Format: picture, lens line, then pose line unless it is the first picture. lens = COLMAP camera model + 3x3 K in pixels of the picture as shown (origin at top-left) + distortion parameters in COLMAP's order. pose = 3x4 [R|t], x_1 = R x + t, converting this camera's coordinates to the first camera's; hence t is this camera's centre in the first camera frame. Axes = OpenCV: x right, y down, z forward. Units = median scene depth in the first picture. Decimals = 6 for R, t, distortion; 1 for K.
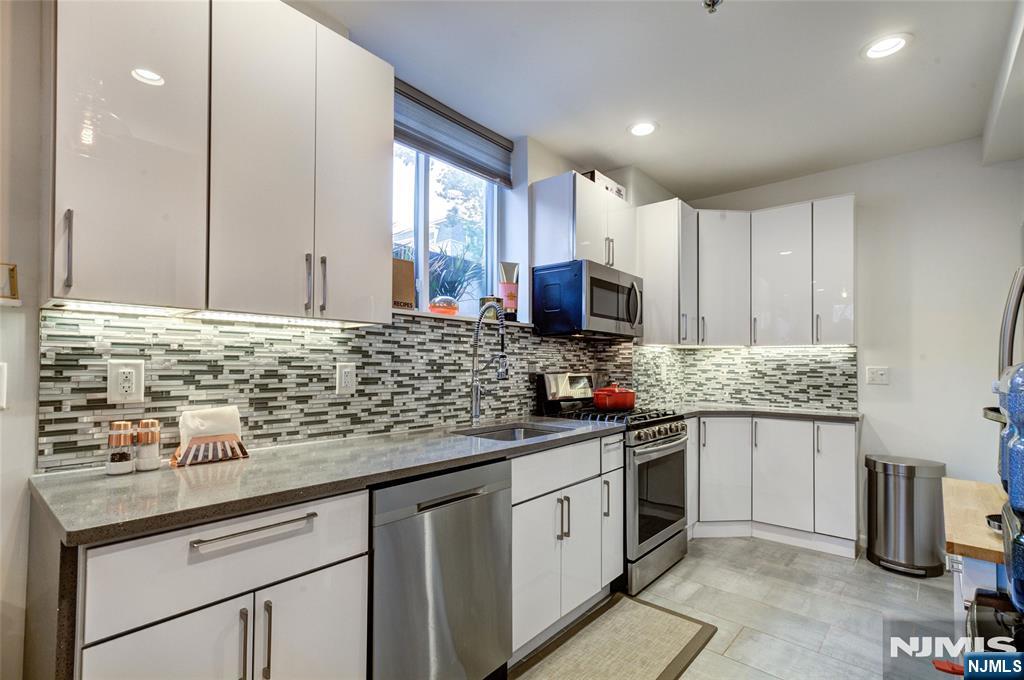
lens RADIAL K [[484.2, 0, 504.0], [0, 484.2, 359.3], [0, 0, 1]] dist [-0.005093, 0.003184]
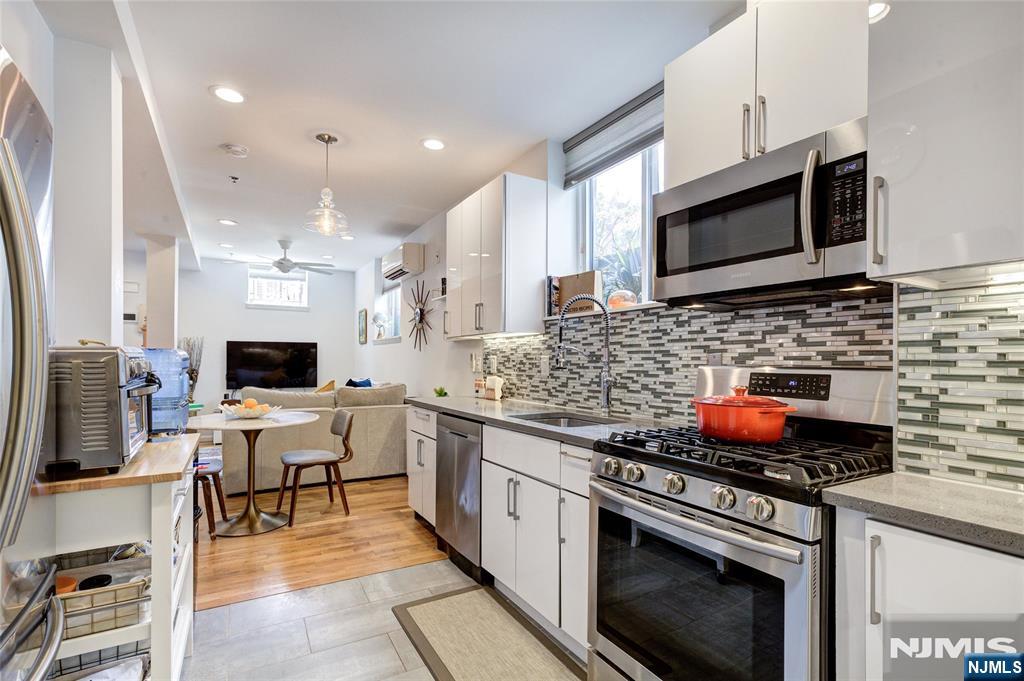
lens RADIAL K [[484.2, 0, 520.5], [0, 484.2, 358.0], [0, 0, 1]] dist [-0.005093, 0.003184]
pose [[-0.305478, -0.011100, -0.952134, 0.944917], [0.008051, 0.999866, -0.014240, 0.028982], [0.952165, -0.012016, -0.305348, 1.121994]]
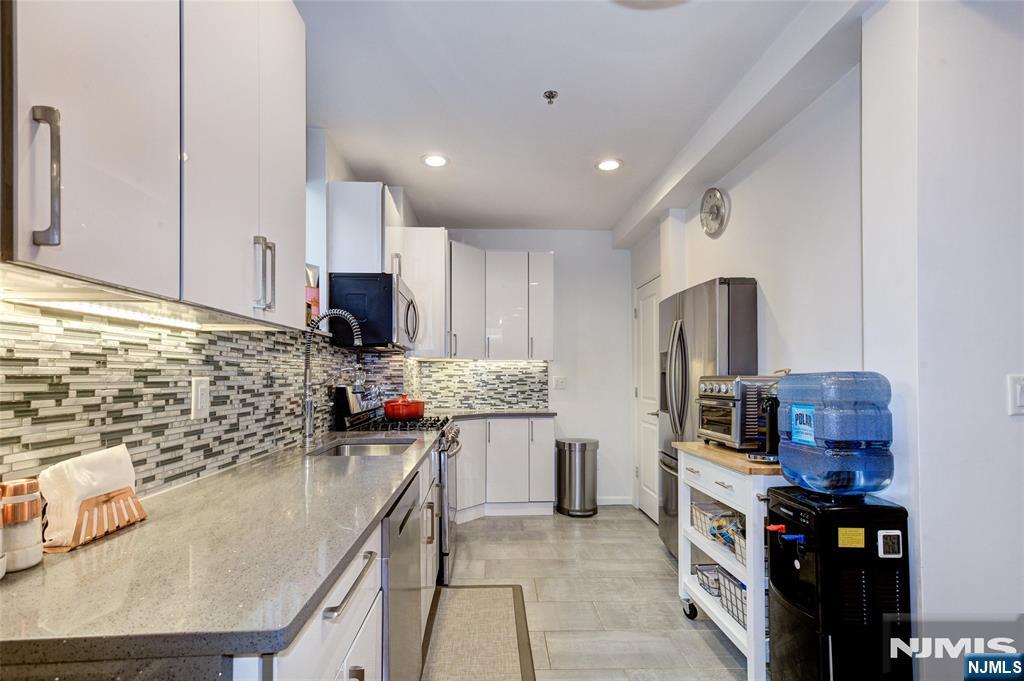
lens RADIAL K [[484.2, 0, 512.4], [0, 484.2, 371.0], [0, 0, 1]] dist [-0.005093, 0.003184]
pose [[0.717107, 0.000353, 0.696963, -0.401946], [-0.002860, 0.999993, 0.002436, -0.004234], [-0.696957, -0.003740, 0.717103, 0.102866]]
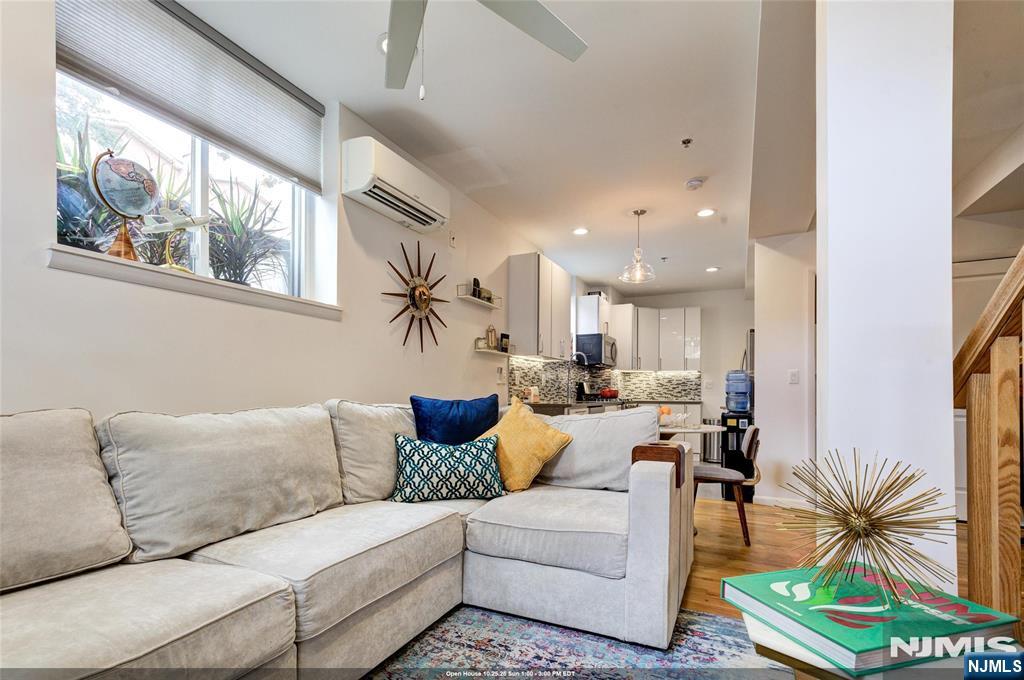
lens RADIAL K [[500.5, 0, 510.6], [0, 500.5, 391.2], [0, 0, 1]] dist [0.000557, -0.000039]
pose [[0.960532, 0.000841, 0.278170, -1.036520], [-0.003349, 0.999958, 0.008540, 0.062947], [-0.278151, -0.009134, 0.960494, -1.340041]]
